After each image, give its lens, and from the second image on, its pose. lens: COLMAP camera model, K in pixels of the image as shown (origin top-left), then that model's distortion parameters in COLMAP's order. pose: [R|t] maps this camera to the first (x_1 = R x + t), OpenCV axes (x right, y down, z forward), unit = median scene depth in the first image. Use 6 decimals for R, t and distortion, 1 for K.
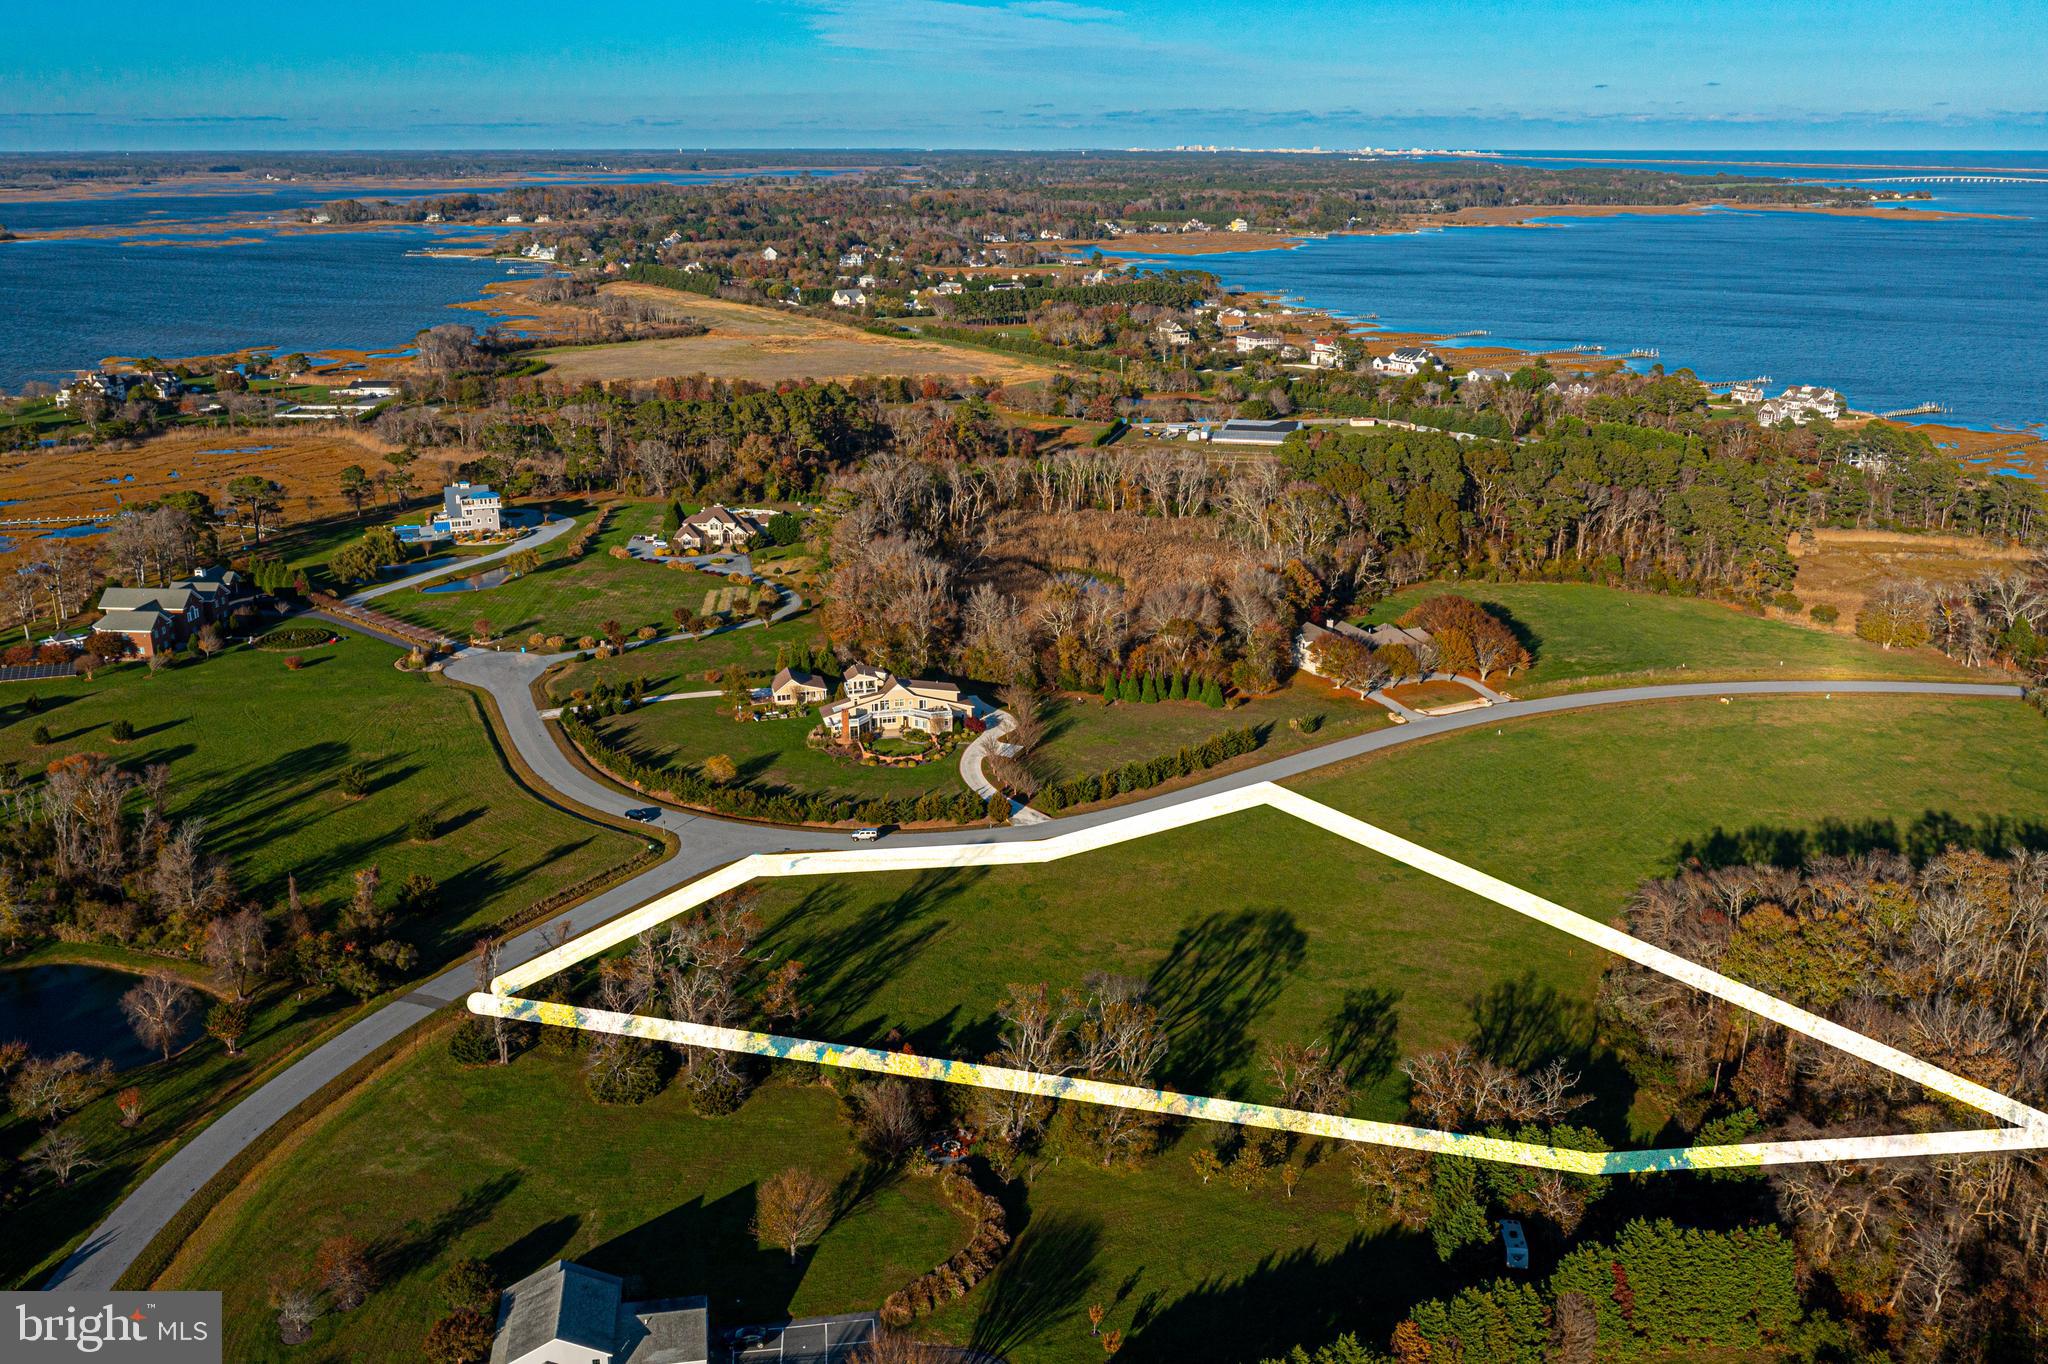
lens RADIAL K [[1725.4, 0, 1024.0], [0, 1725.4, 682.0], [0, 0, 1]] dist [-0.009736, 0.001778]
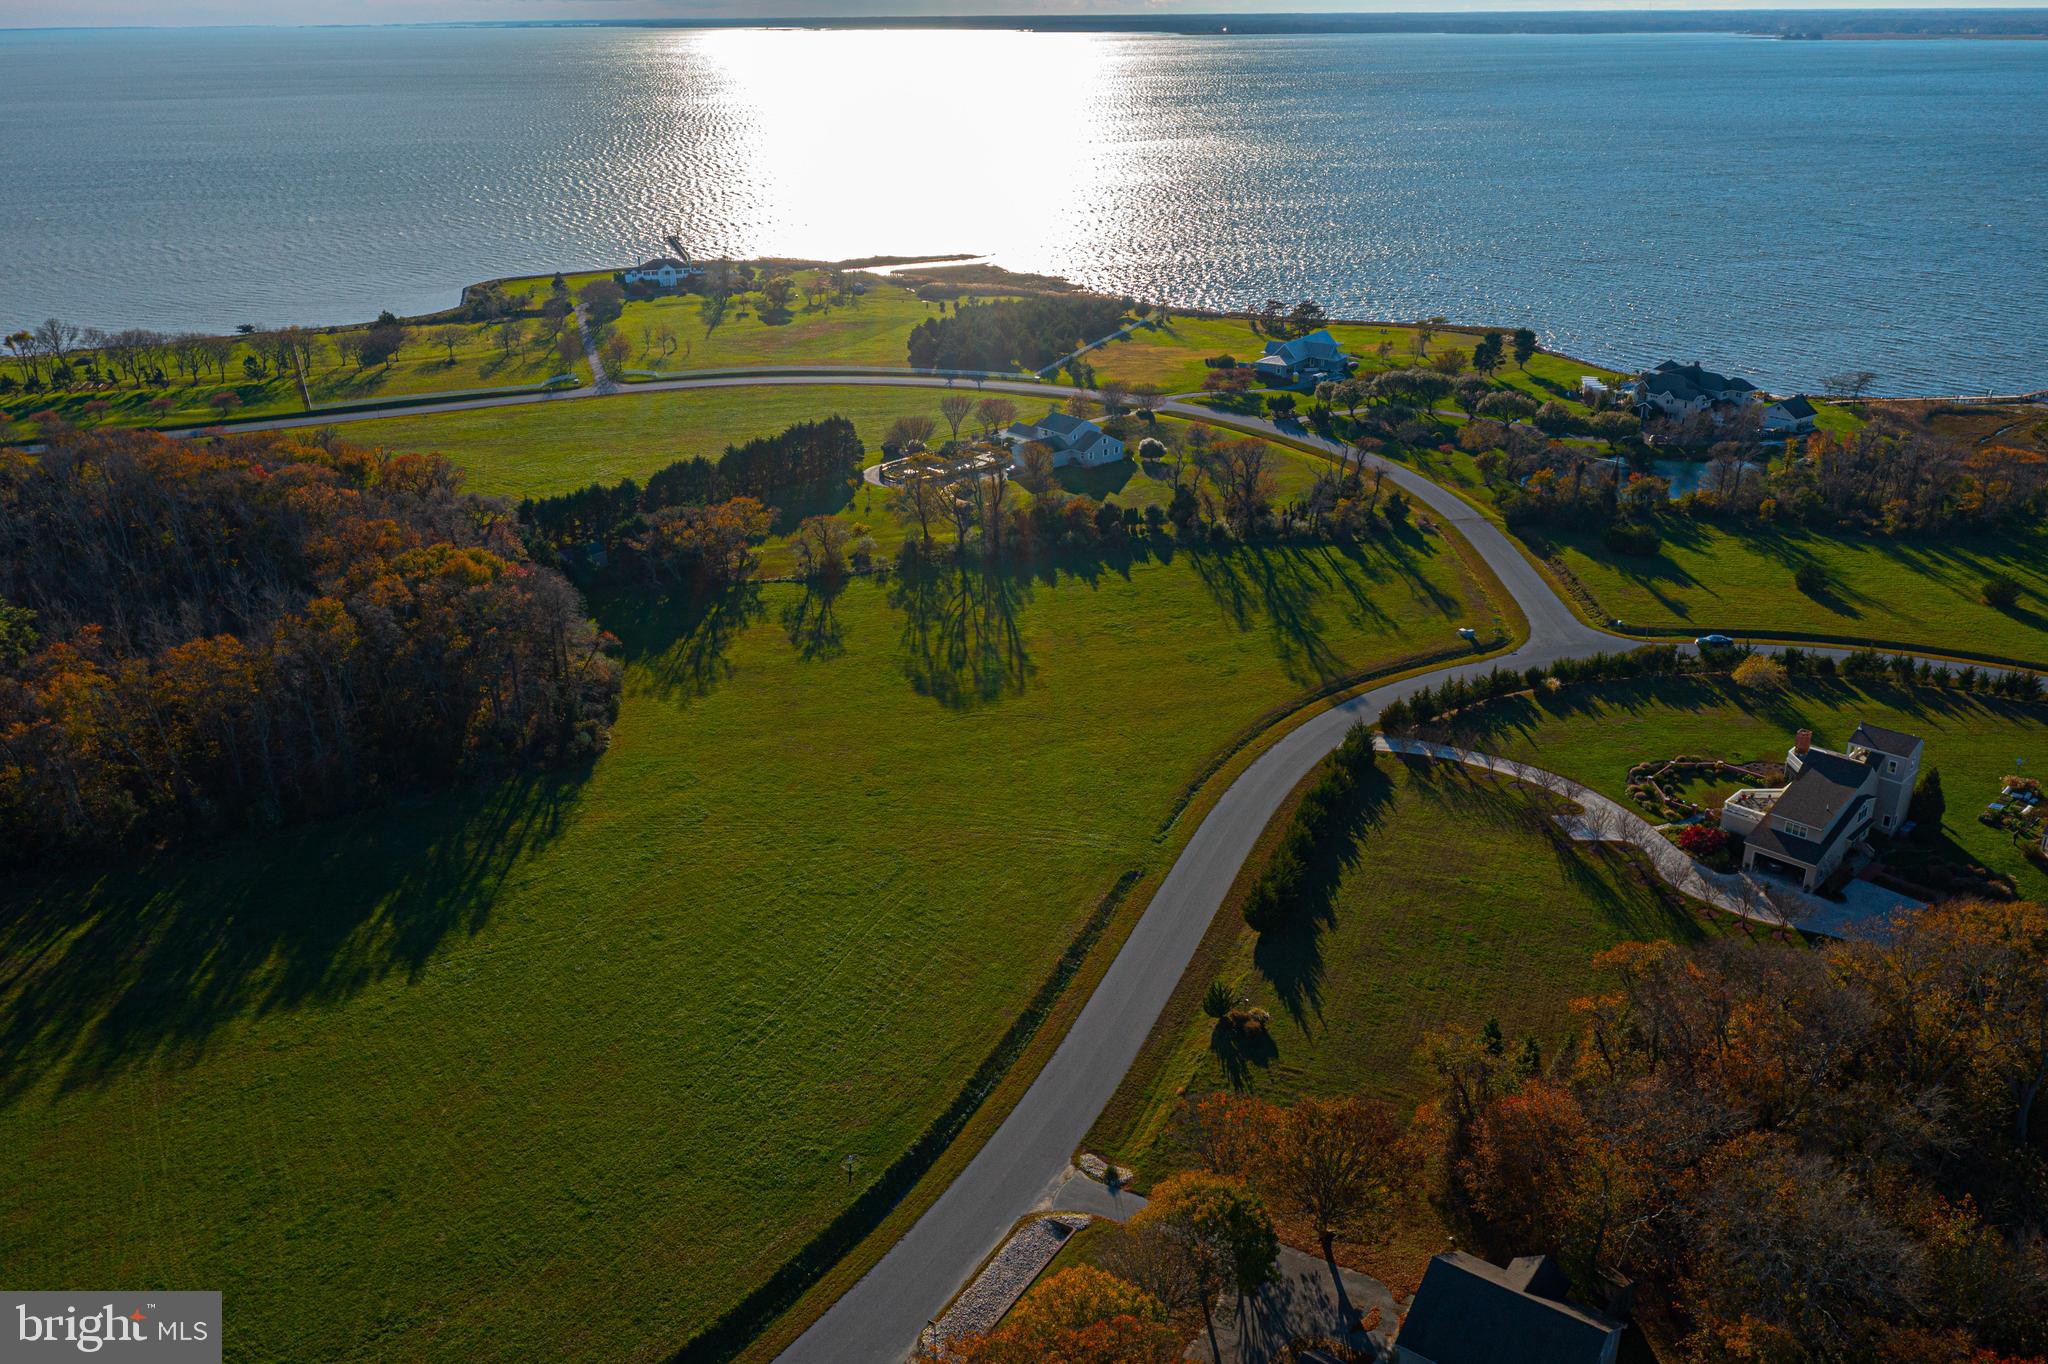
lens RADIAL K [[1630.0, 0, 1024.0], [0, 1630.0, 682.0], [0, 0, 1]] dist [-0.012786, 0.002004]
pose [[-0.863072, 0.205470, -0.461398, 0.268280], [-0.133843, 0.787817, 0.601191, -0.206582], [0.487024, 0.580626, -0.652442, 0.821506]]
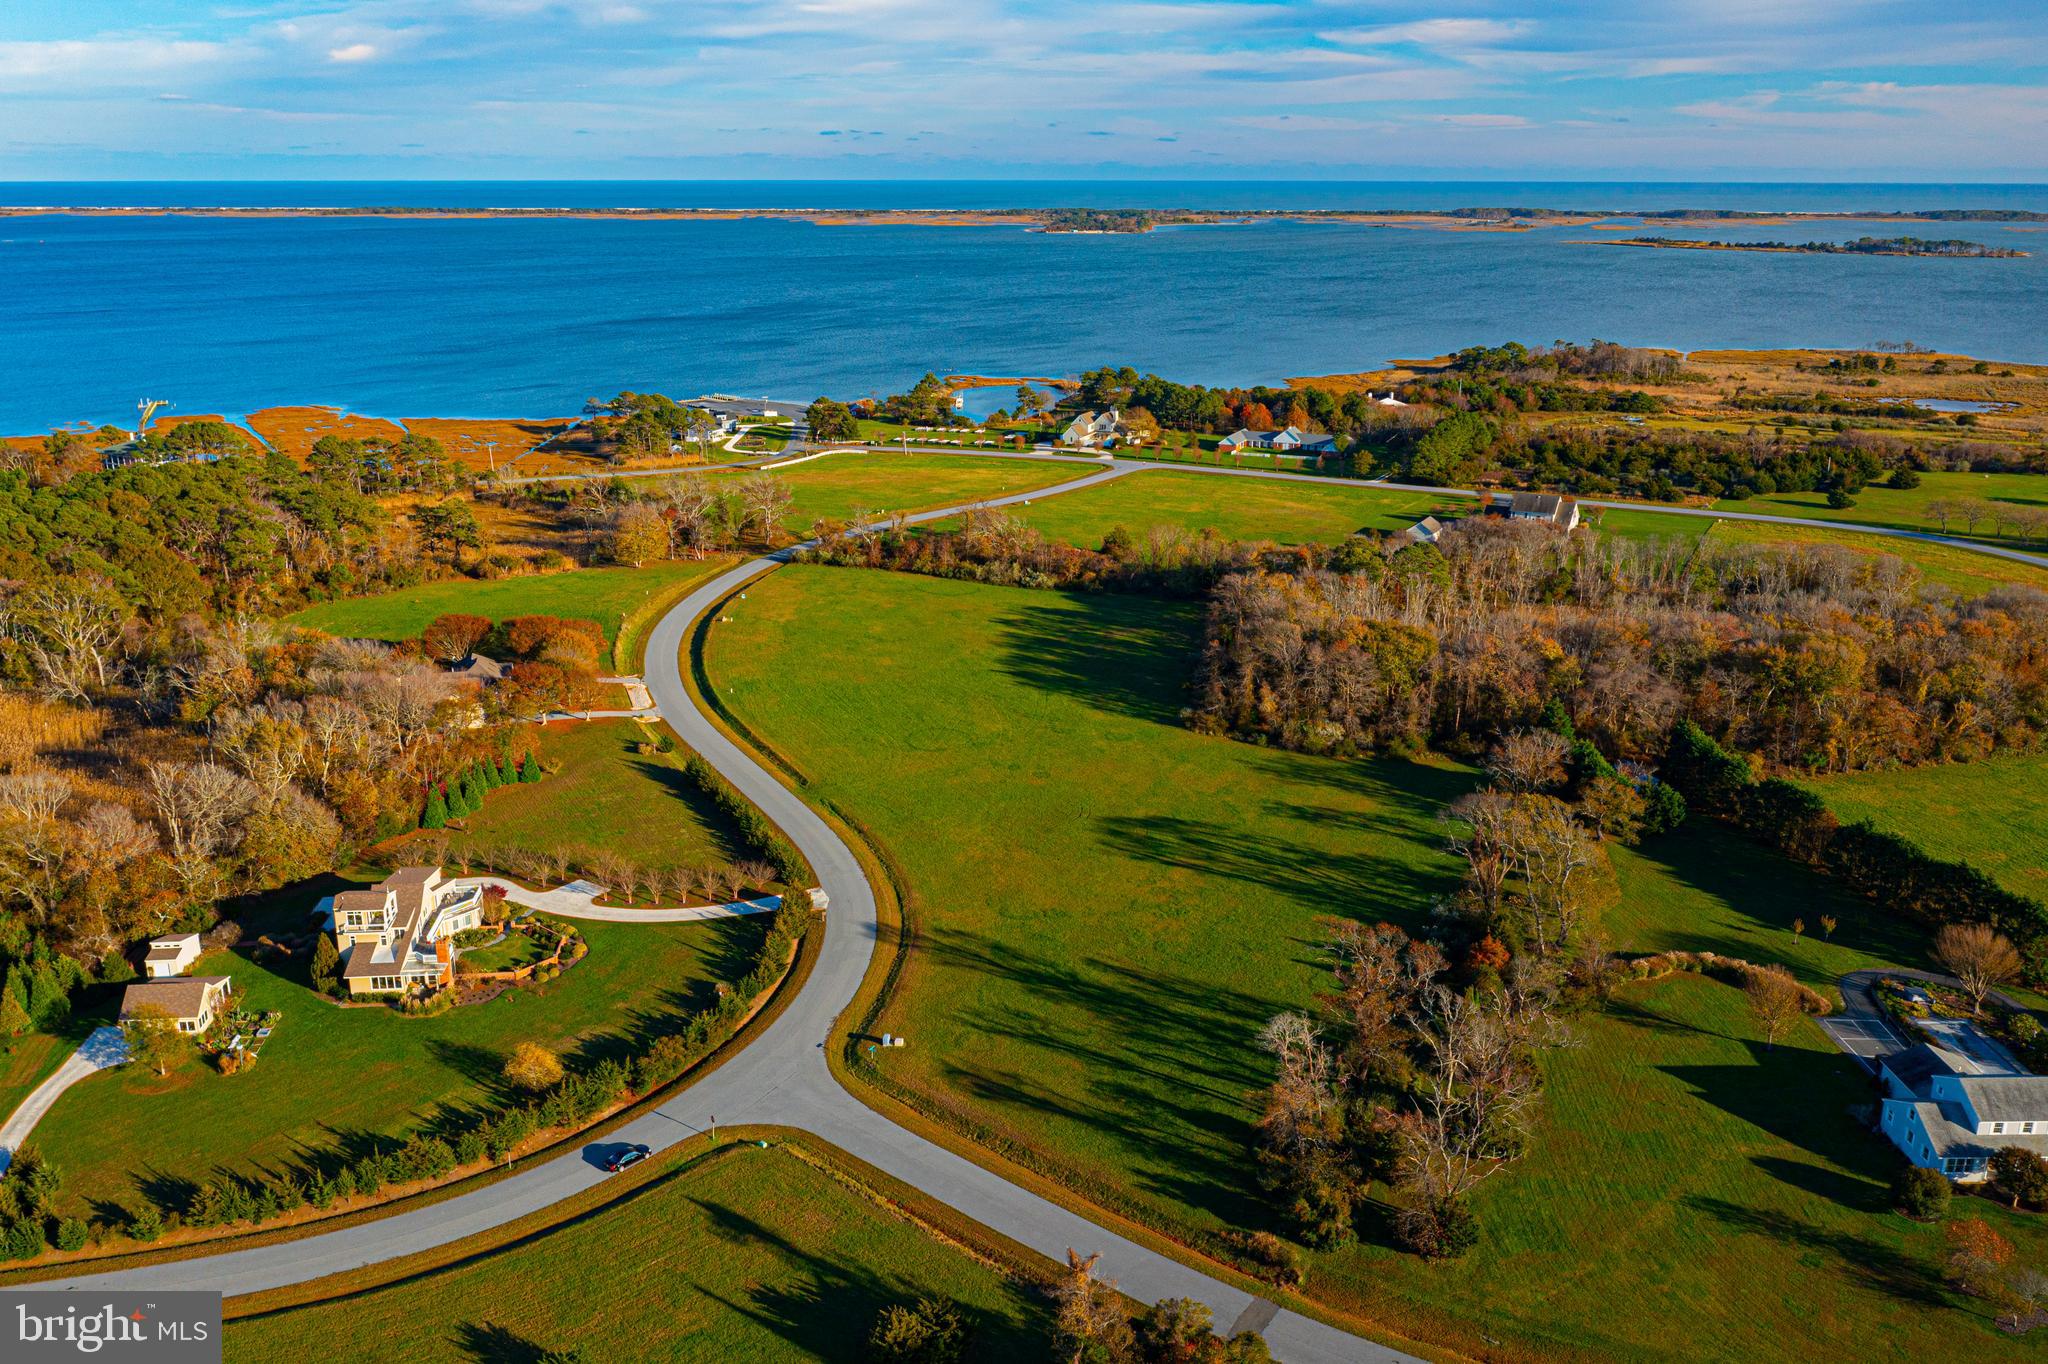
lens RADIAL K [[1677.9, 0, 1024.0], [0, 1677.9, 682.0], [0, 0, 1]] dist [-0.009574, 0.005584]
pose [[0.155322, -0.284725, 0.945942, -0.428303], [0.293060, 0.927738, 0.231125, -0.104367], [-0.943393, 0.241319, 0.227540, 0.414965]]
